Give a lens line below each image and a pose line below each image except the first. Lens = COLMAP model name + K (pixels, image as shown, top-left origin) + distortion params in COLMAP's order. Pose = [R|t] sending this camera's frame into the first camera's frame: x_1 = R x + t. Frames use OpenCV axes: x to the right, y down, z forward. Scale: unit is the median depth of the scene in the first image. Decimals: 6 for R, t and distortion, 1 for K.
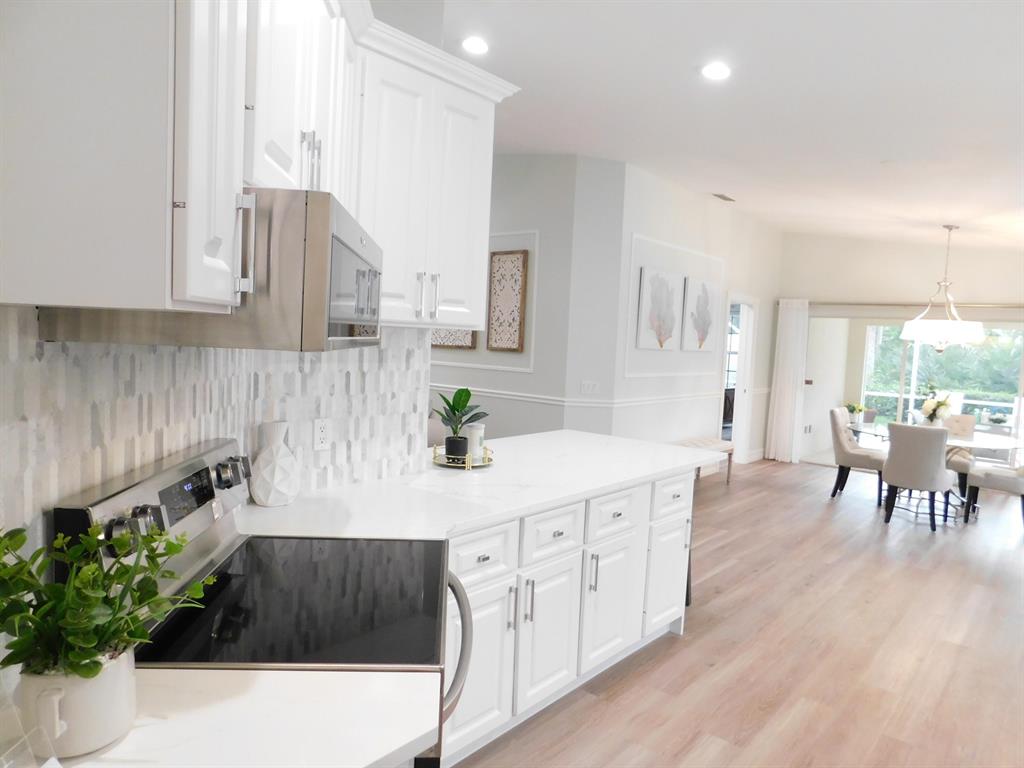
lens RADIAL K [[678.9, 0, 516.5], [0, 678.9, 380.6], [0, 0, 1]] dist [-0.063367, 0.050417]
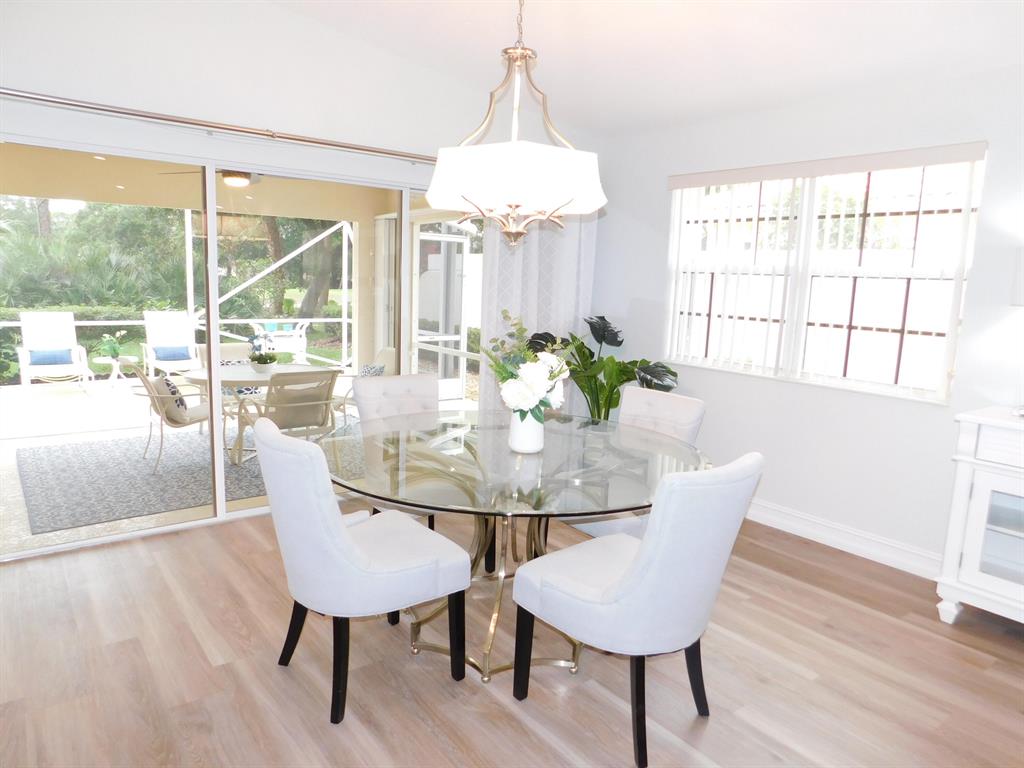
lens RADIAL K [[678.9, 0, 515.2], [0, 678.9, 386.2], [0, 0, 1]] dist [-0.063367, 0.050417]
pose [[0.200970, -0.193757, 0.960244, 0.207863], [0.040082, 0.981050, 0.189566, -0.028633], [-0.978777, 0.000391, 0.204928, 0.789794]]
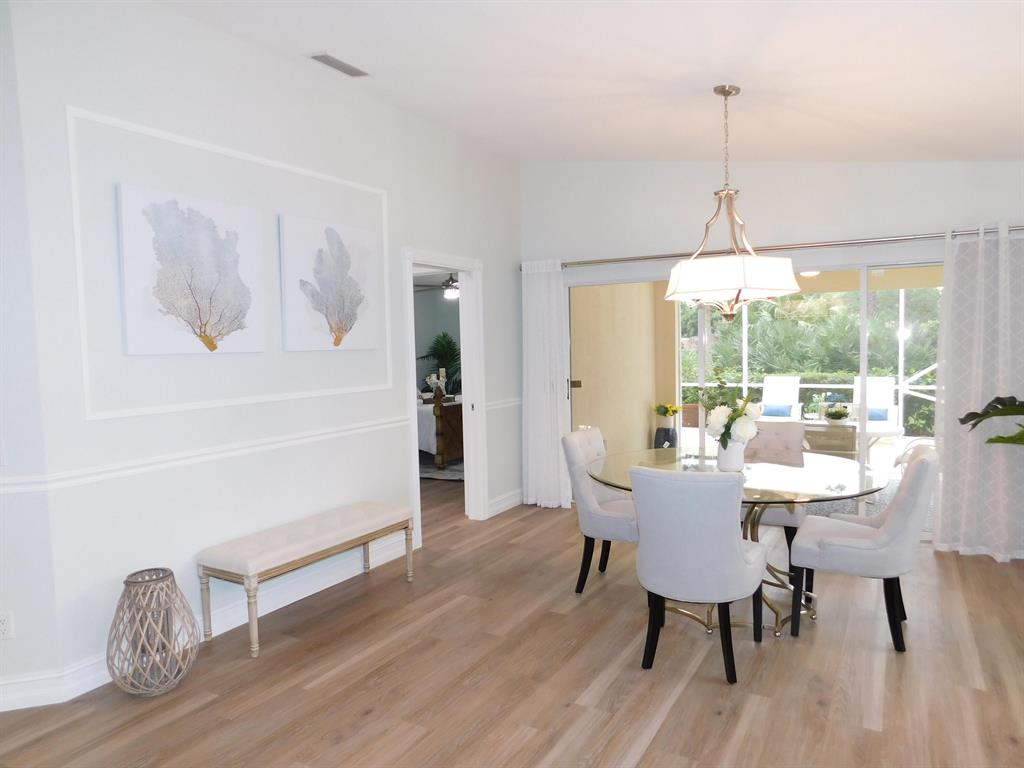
lens RADIAL K [[678.9, 0, 515.7], [0, 678.9, 383.7], [0, 0, 1]] dist [-0.063367, 0.050417]
pose [[0.980822, -0.082705, 0.176486, 0.309632], [0.084009, 0.996465, 0.000083, -0.003995], [-0.175869, 0.014745, 0.984303, 0.417909]]
